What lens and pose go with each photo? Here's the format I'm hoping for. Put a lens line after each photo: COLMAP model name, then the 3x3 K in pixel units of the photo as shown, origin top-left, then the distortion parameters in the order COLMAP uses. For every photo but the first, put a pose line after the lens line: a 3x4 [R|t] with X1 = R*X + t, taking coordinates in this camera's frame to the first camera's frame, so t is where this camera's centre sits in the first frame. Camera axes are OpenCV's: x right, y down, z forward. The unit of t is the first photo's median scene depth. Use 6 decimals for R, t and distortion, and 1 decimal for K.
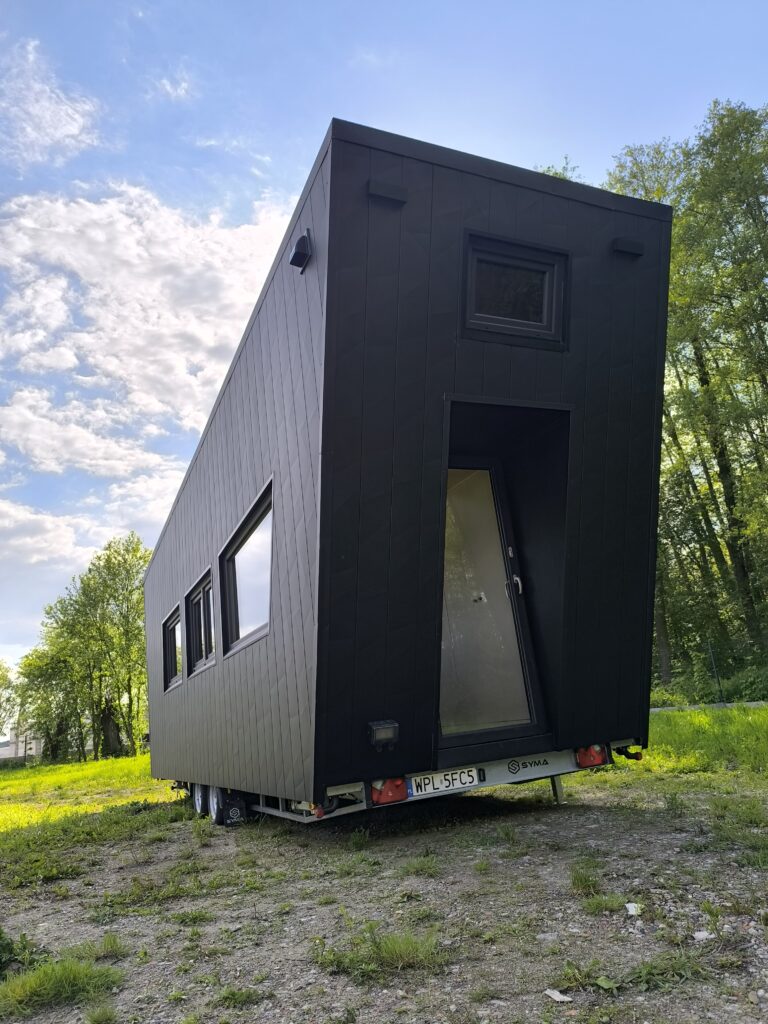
lens RADIAL K [[693.4, 0, 387.2], [0, 693.4, 514.4], [0, 0, 1]] dist [0.006072, 0.001962]
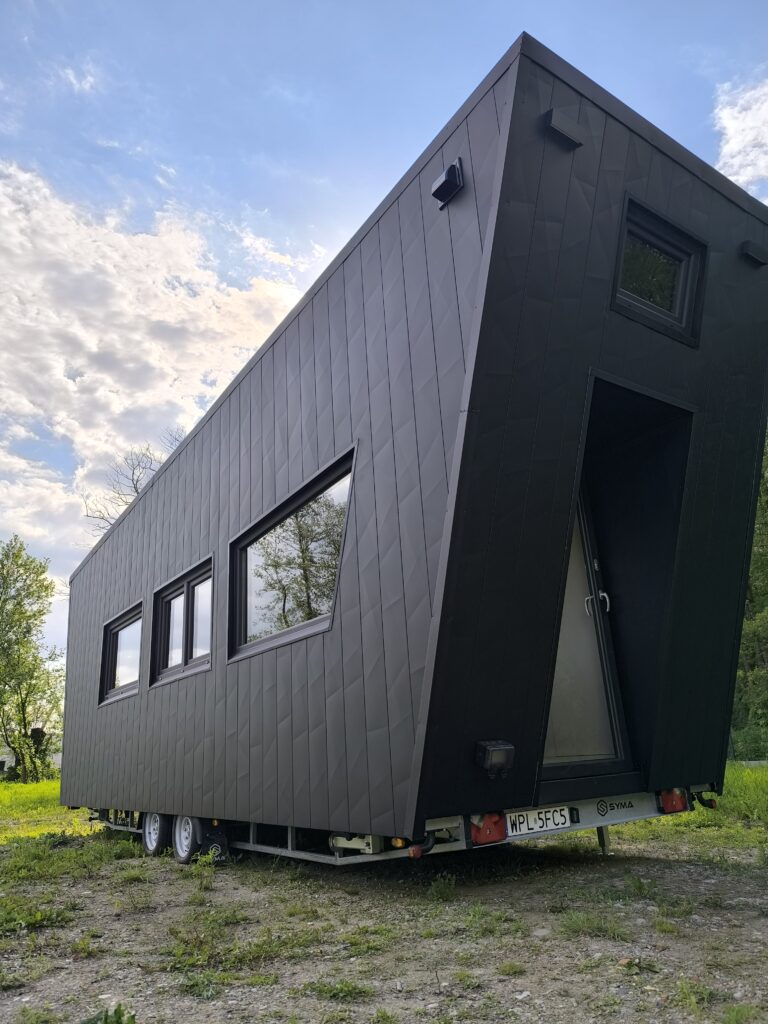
lens RADIAL K [[696.2, 0, 384.0], [0, 696.2, 512.0], [0, 0, 1]] dist [0.001150, 0.001081]
pose [[0.983195, 0.112193, 0.144011, -0.257340], [-0.102938, 0.992207, -0.070210, 0.087675], [-0.150766, 0.054206, 0.987082, 0.165405]]
